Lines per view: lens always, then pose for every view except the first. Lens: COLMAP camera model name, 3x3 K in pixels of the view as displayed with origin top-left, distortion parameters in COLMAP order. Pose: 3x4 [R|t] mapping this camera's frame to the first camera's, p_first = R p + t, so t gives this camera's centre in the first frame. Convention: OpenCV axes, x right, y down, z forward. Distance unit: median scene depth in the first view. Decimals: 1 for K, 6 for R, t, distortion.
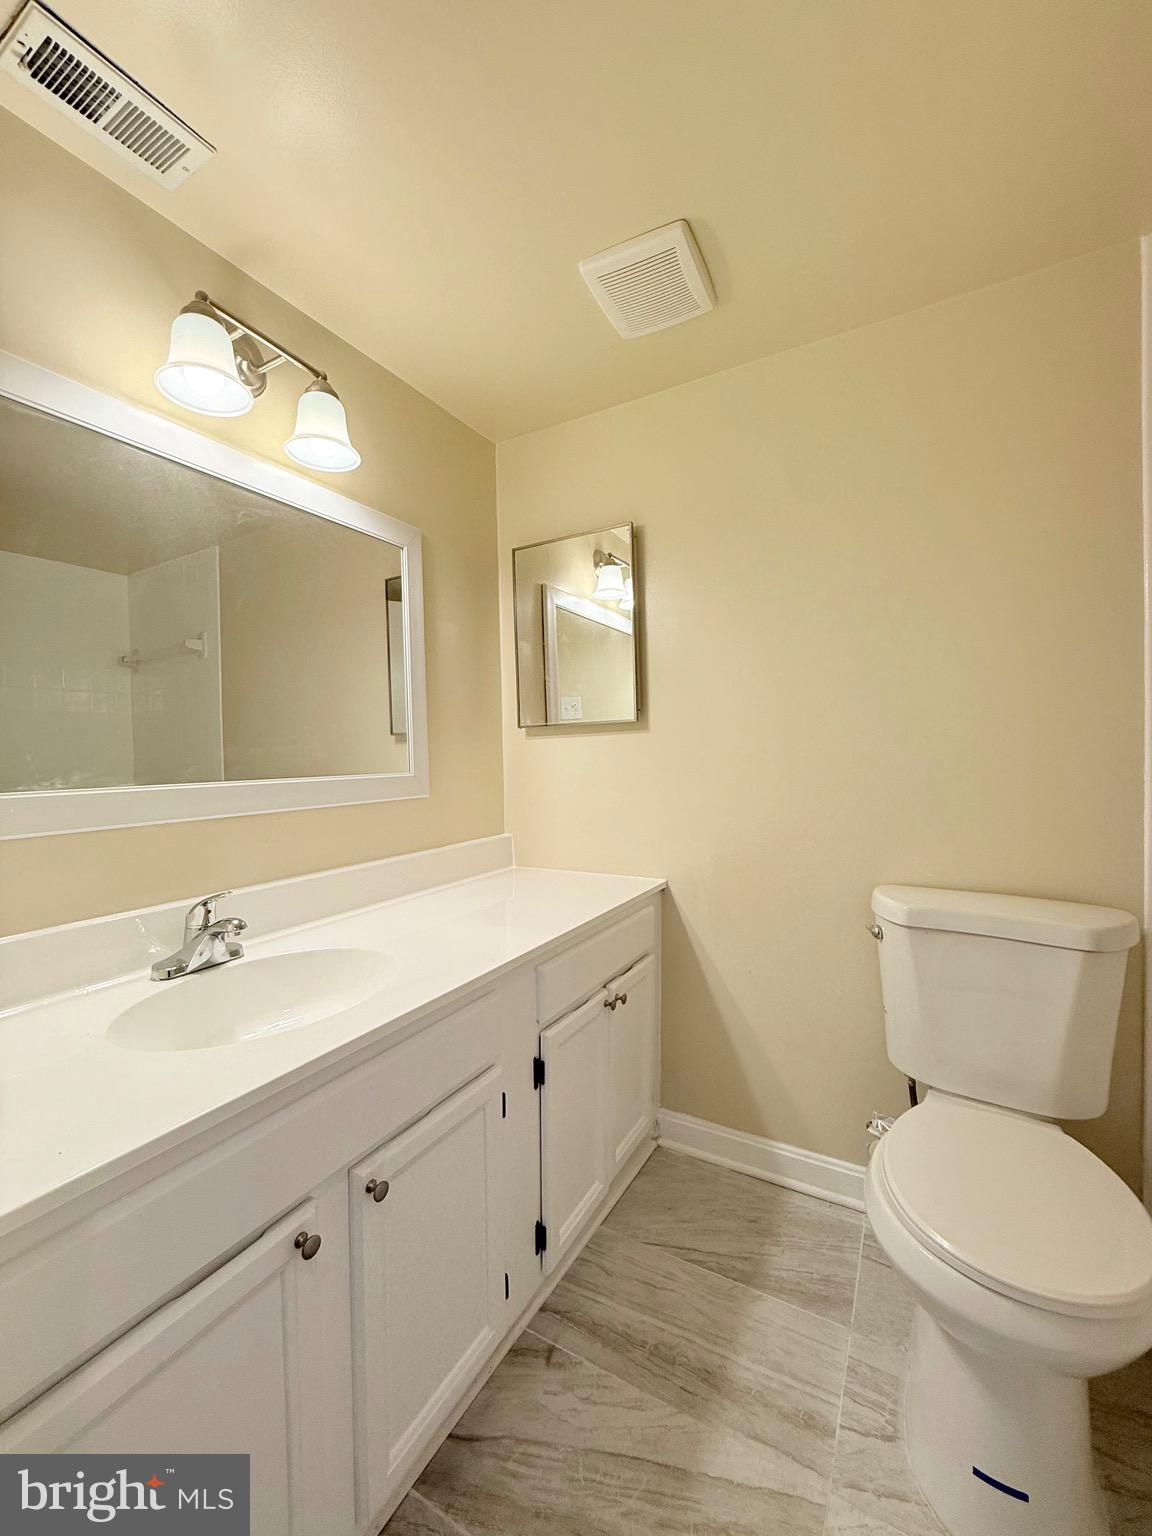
lens RADIAL K [[614.8, 0, 576.2], [0, 614.8, 764.7], [0, 0, 1]] dist [-0.000030, 0.000101]
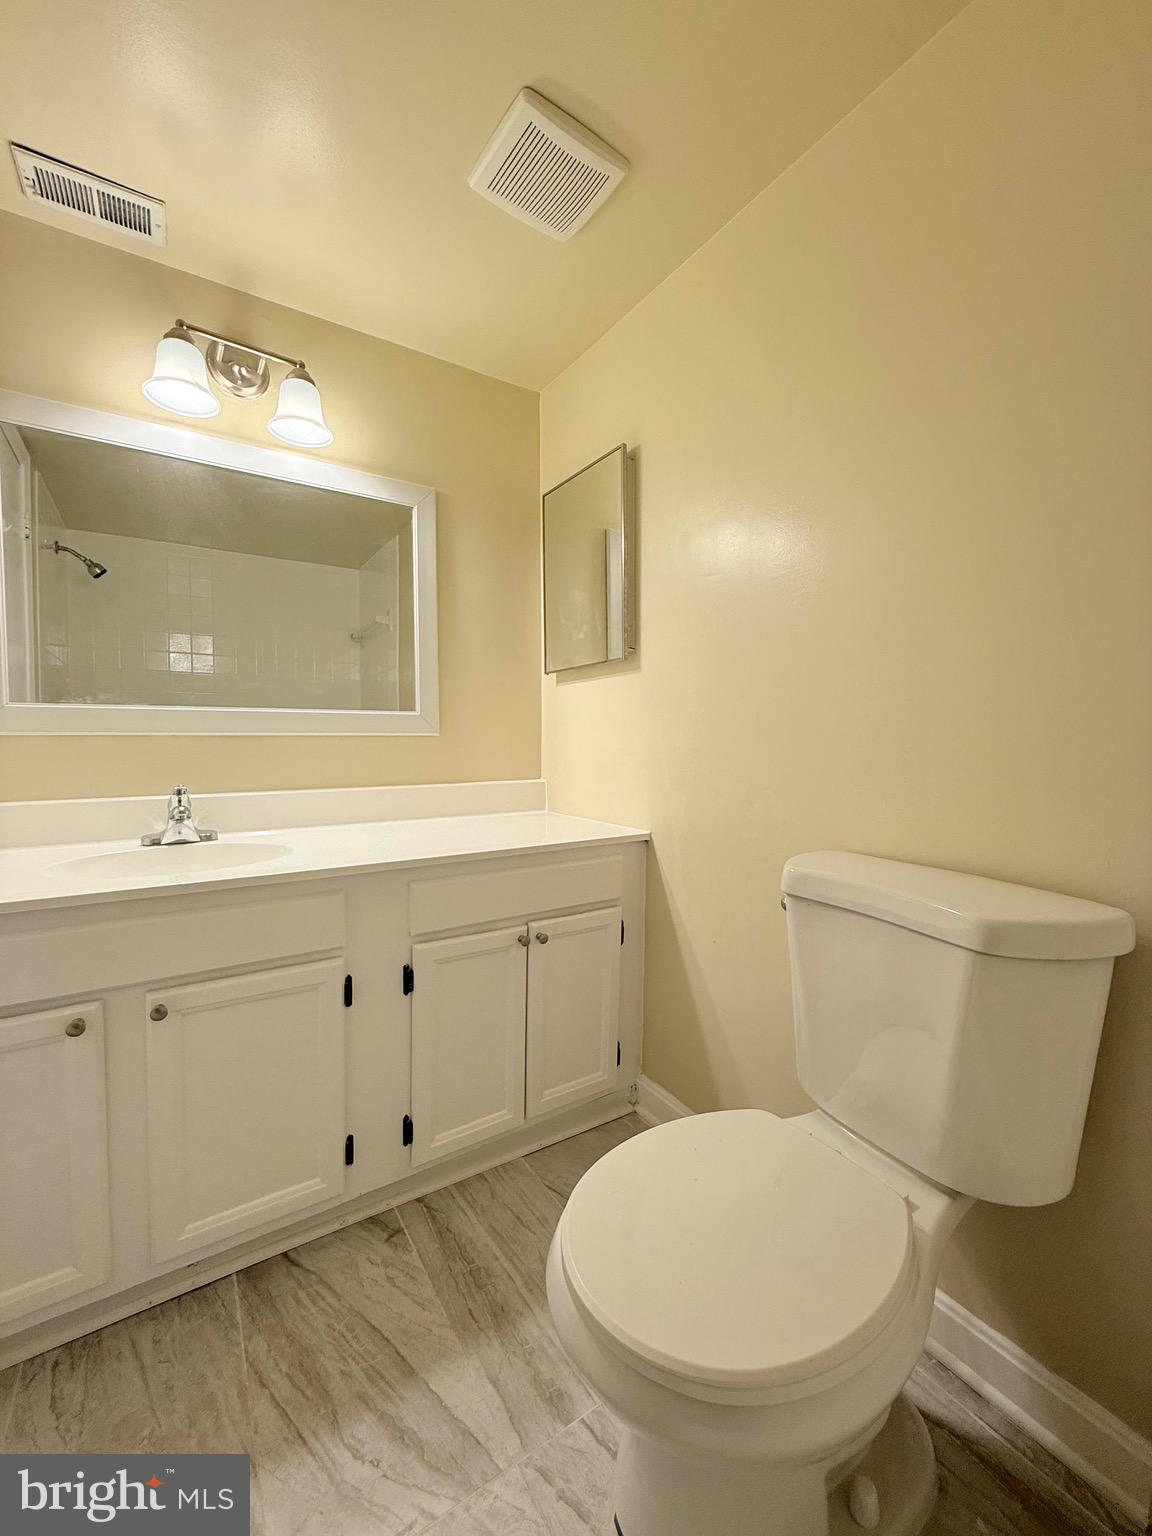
lens RADIAL K [[614.0, 0, 574.3], [0, 614.0, 764.7], [0, 0, 1]] dist [-0.000422, -0.000256]
pose [[0.890290, 0.042080, -0.453446, 0.732058], [-0.026519, 0.998823, 0.040624, 0.083048], [0.454621, -0.024142, 0.890358, 0.209522]]
